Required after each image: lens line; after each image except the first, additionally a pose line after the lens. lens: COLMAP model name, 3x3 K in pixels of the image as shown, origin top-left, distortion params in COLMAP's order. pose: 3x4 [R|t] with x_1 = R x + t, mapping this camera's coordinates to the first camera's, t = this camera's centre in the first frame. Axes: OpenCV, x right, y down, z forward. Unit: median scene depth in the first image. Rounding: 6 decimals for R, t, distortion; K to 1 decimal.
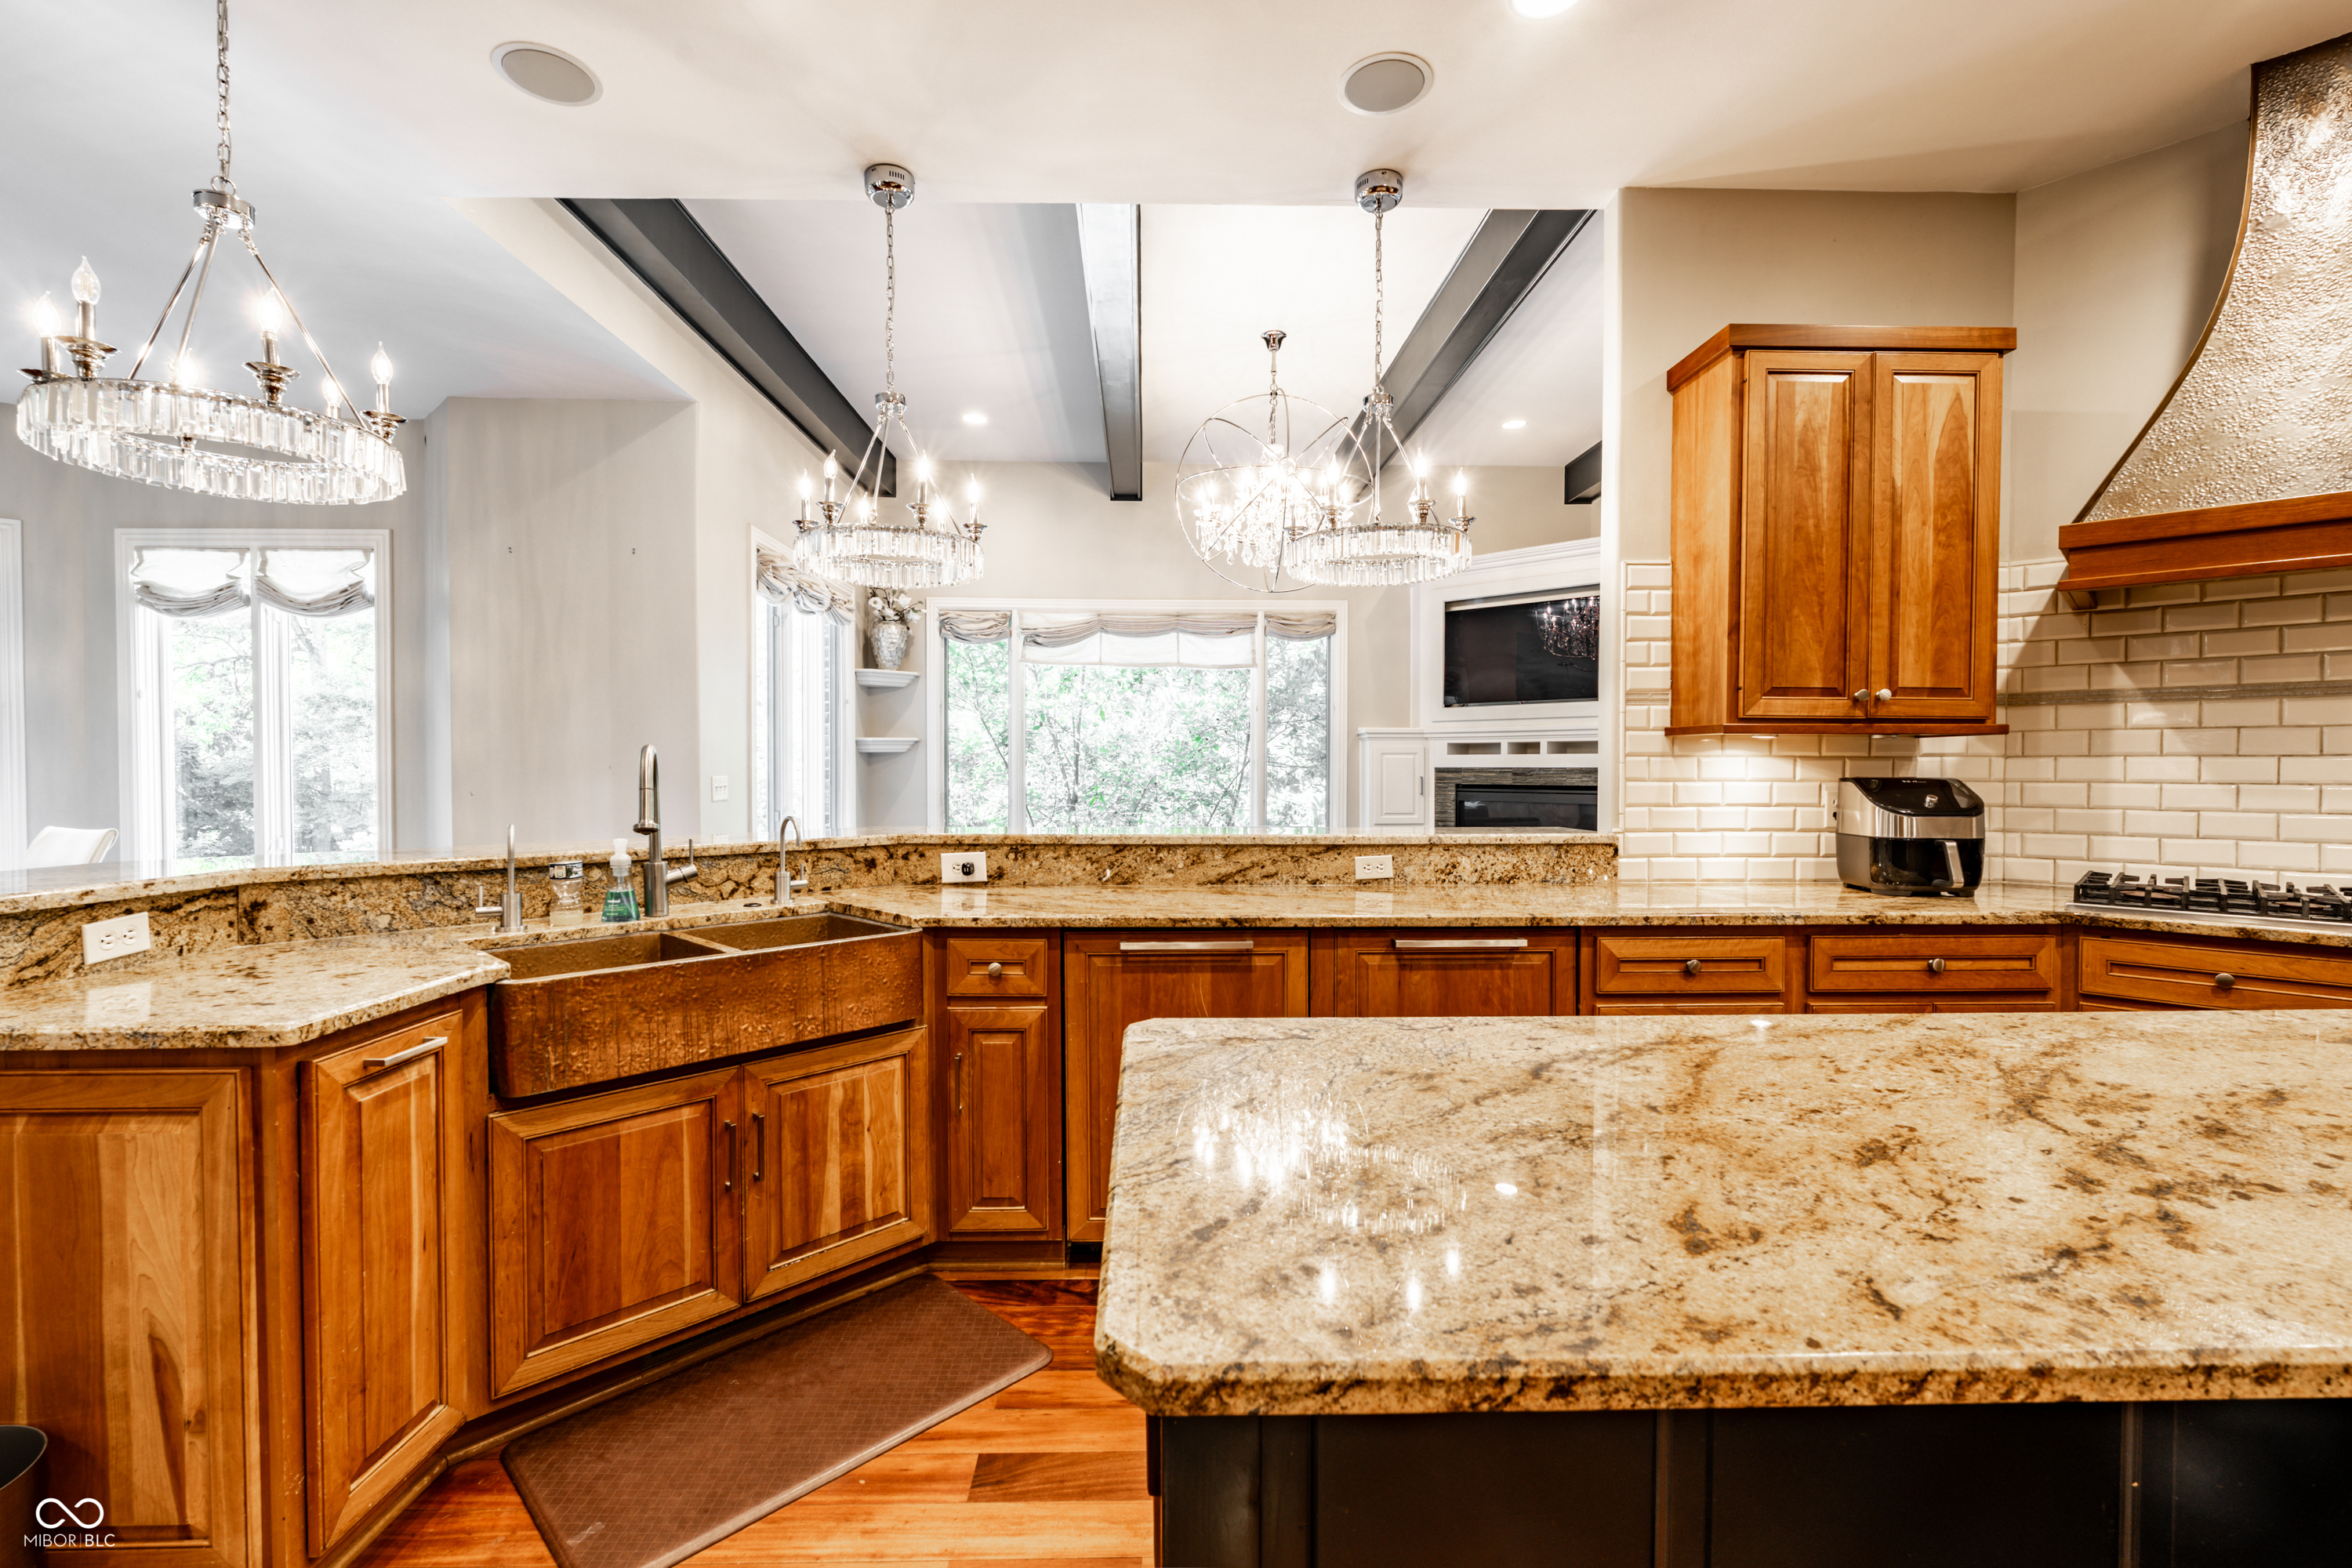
lens RADIAL K [[1013.6, 0, 1176.0], [0, 1013.6, 784.0], [0, 0, 1]] dist [-0.002894, -0.000148]
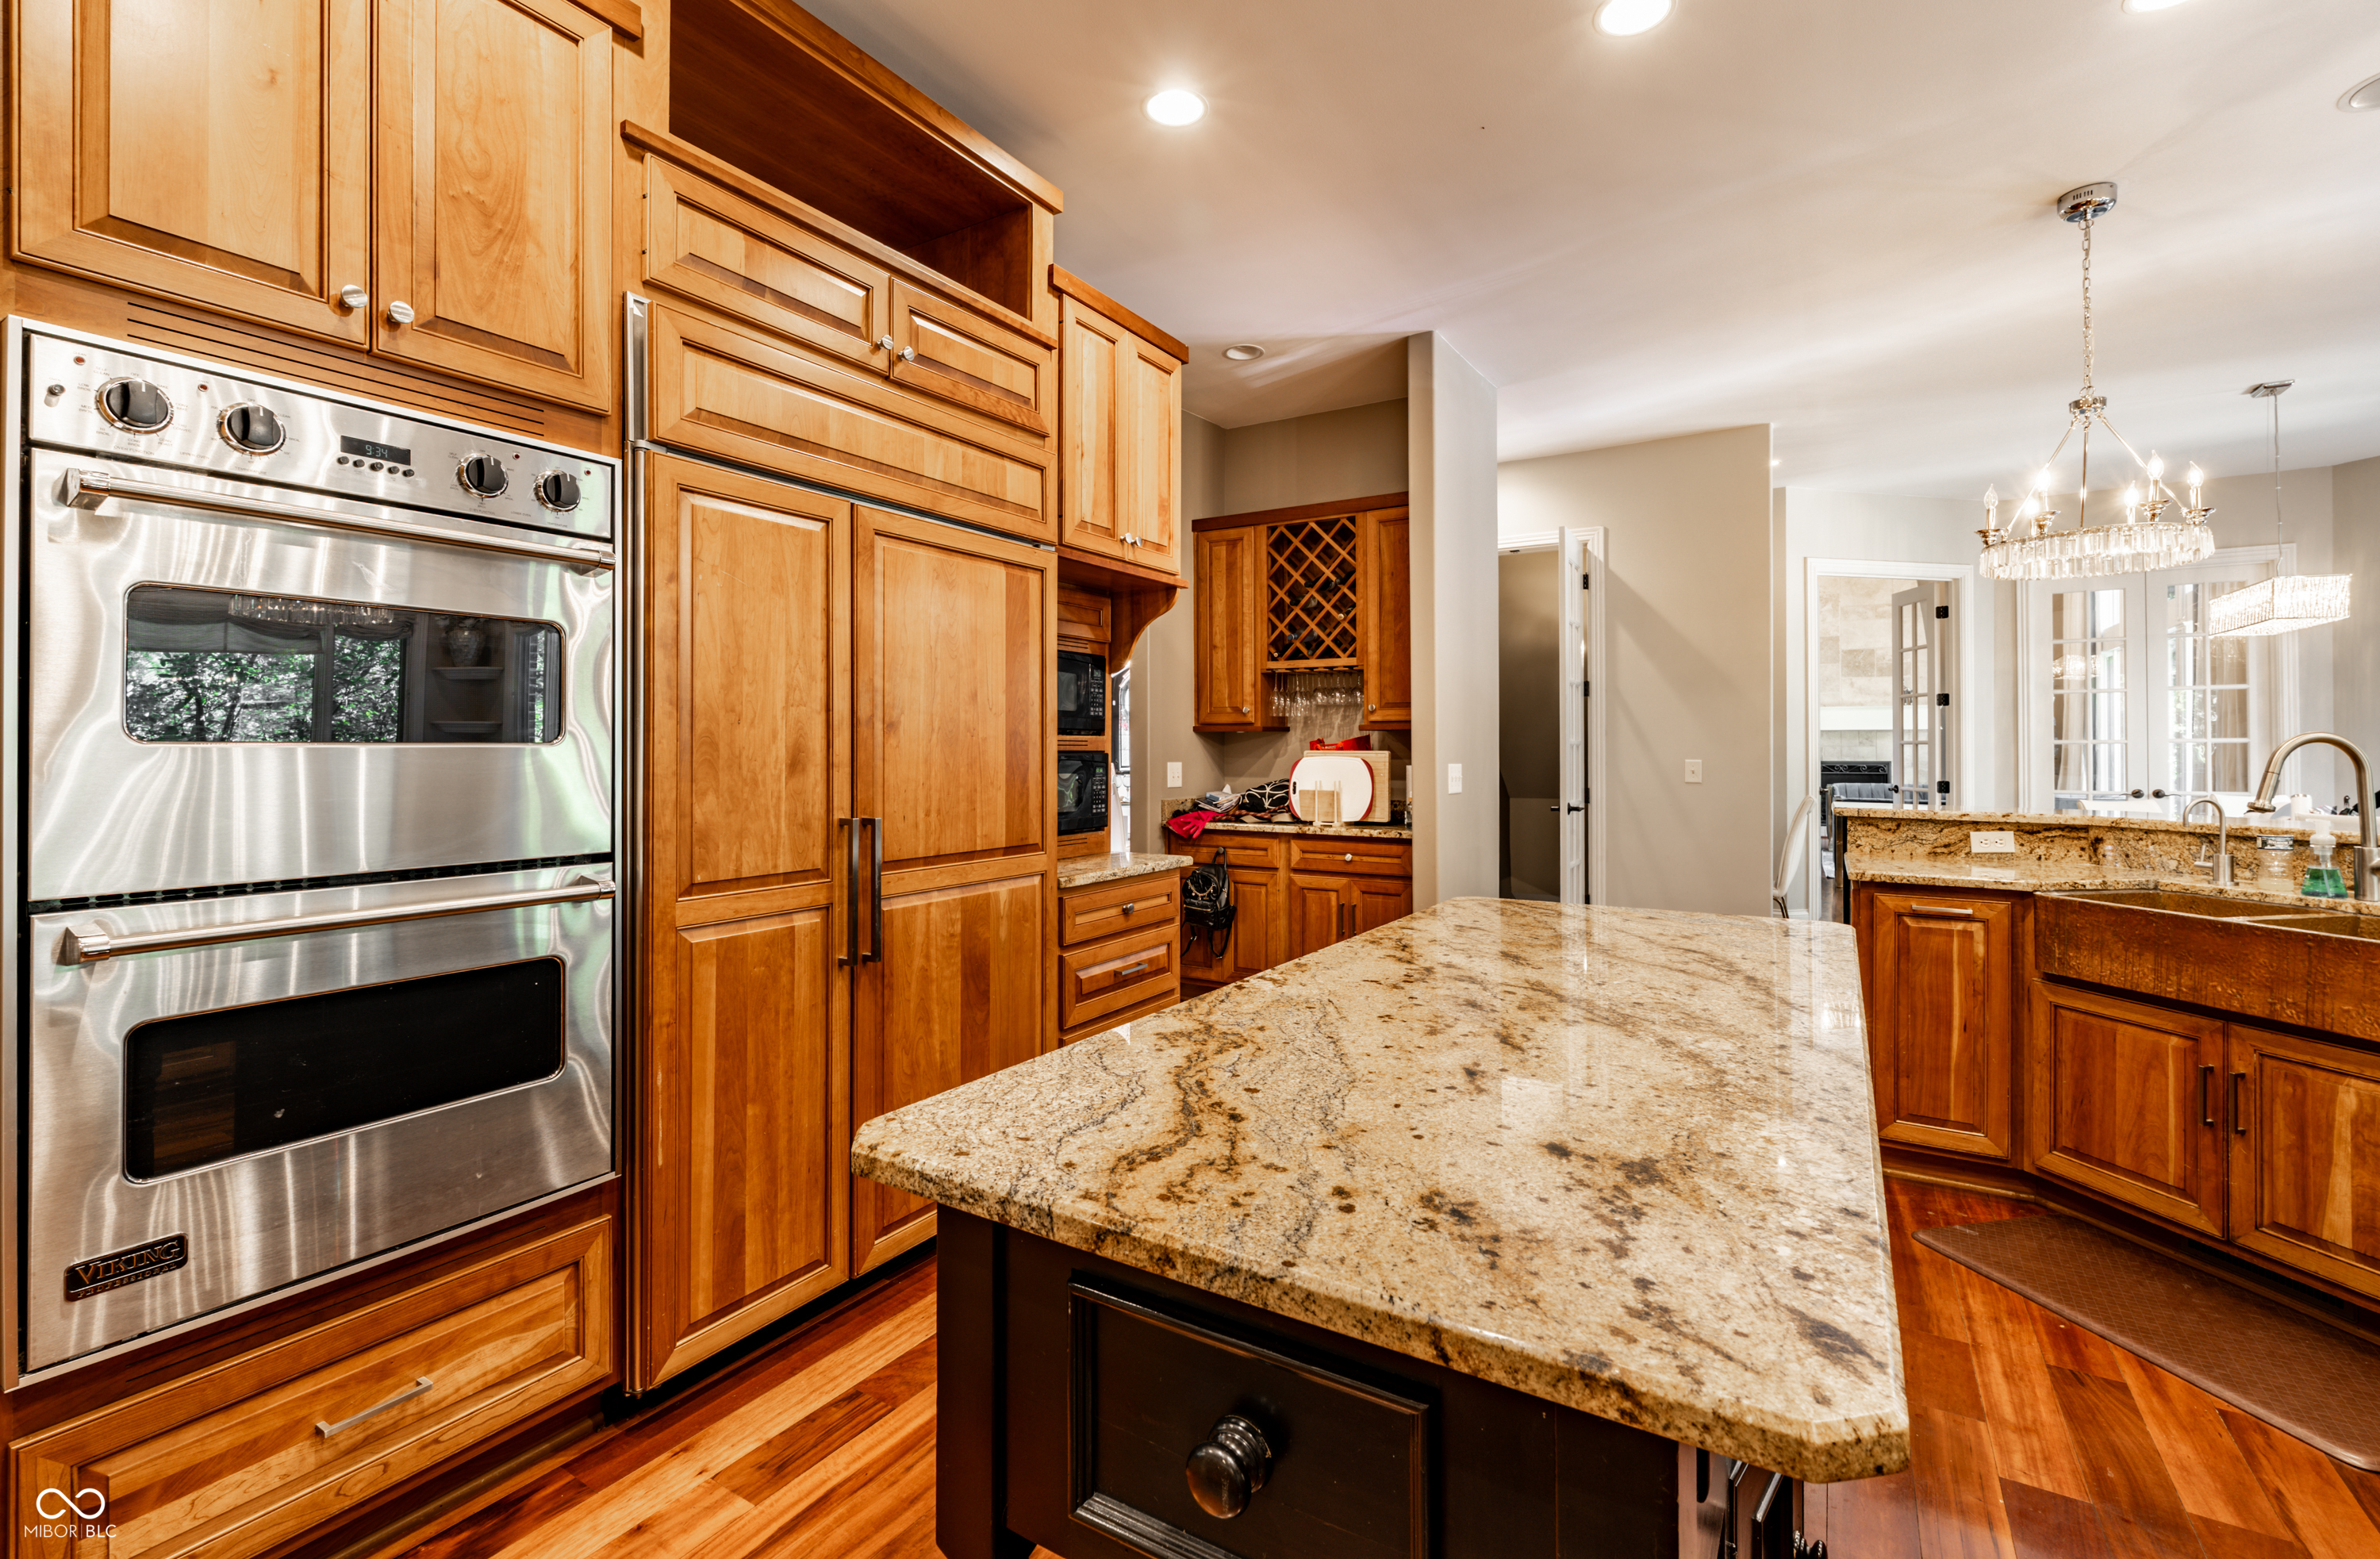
lens RADIAL K [[1034.1, 0, 1183.0], [0, 1034.1, 739.3], [0, 0, 1]] dist [-0.000055, 0.000058]
pose [[-0.551901, -0.007466, -0.833876, 0.864124], [-0.016144, 0.999868, 0.001733, -0.010841], [0.833754, 0.014419, -0.551948, 0.504410]]
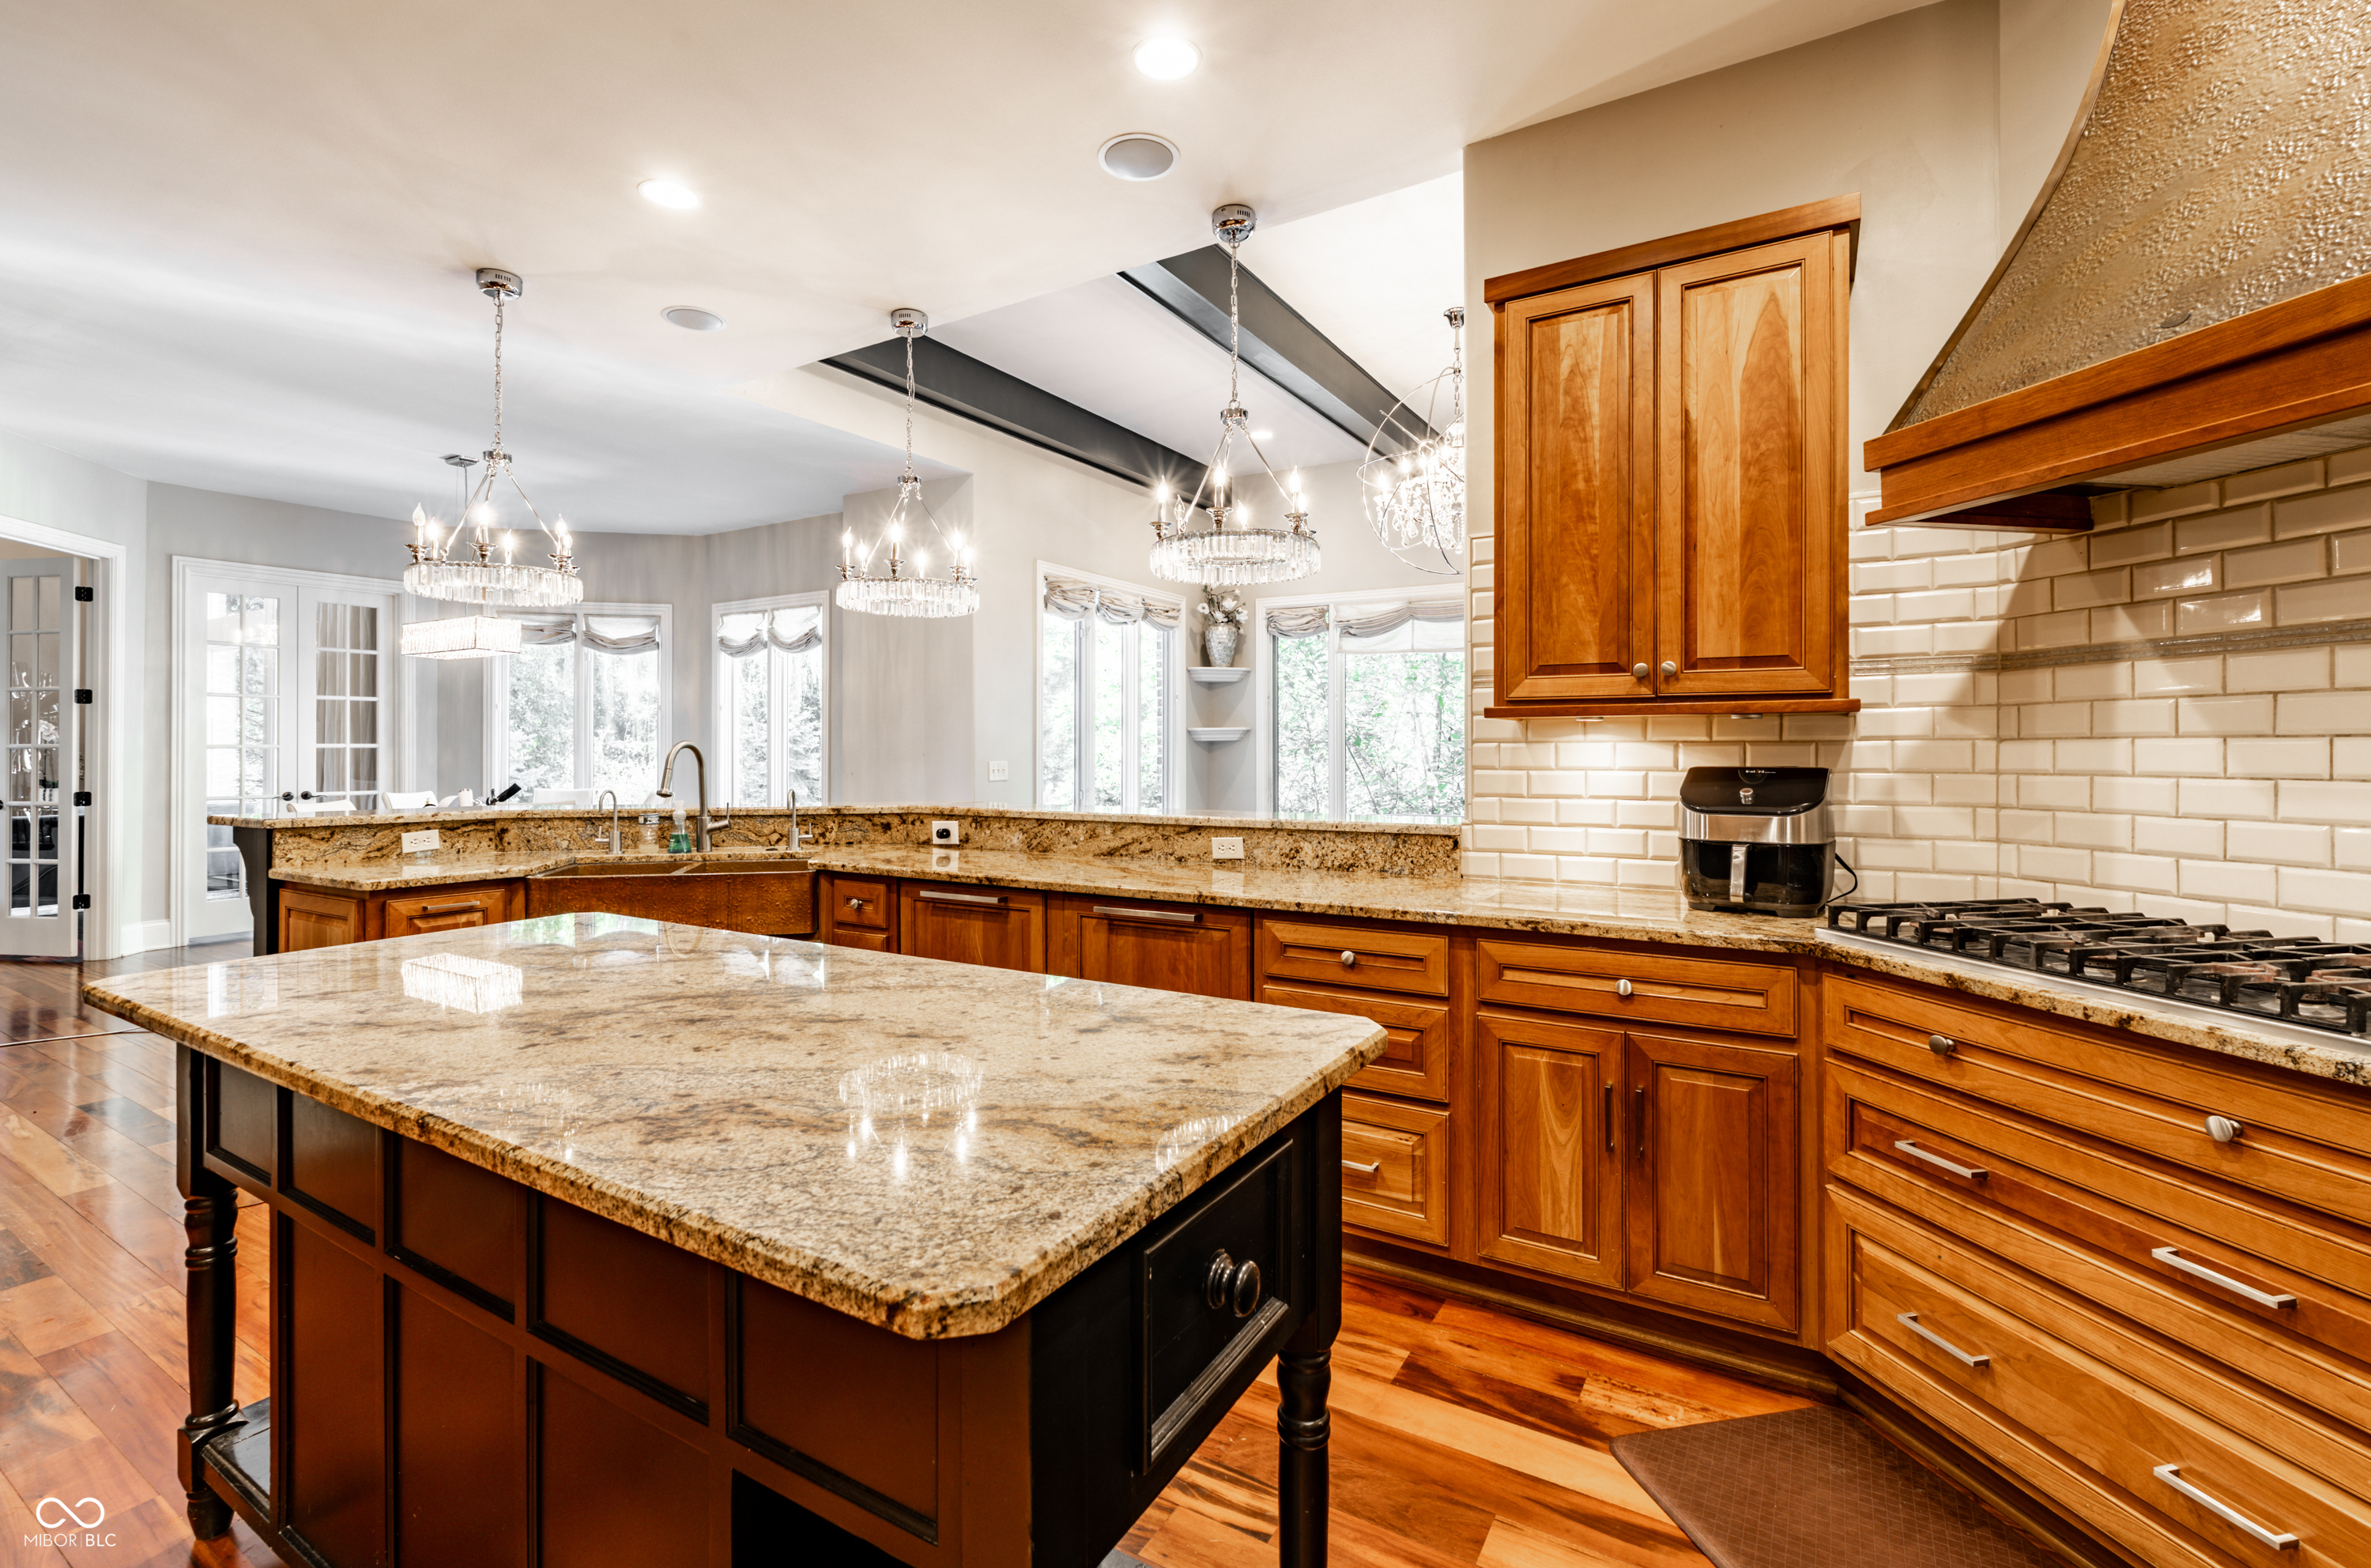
lens RADIAL K [[1037.3, 0, 1178.0], [0, 1037.3, 741.2], [0, 0, 1]] dist [-0.001862, -0.000114]
pose [[0.842622, -0.007454, -0.538453, 0.812720], [-0.008110, 0.999615, -0.026529, -0.001142], [0.538444, 0.026721, 0.842238, 0.052649]]
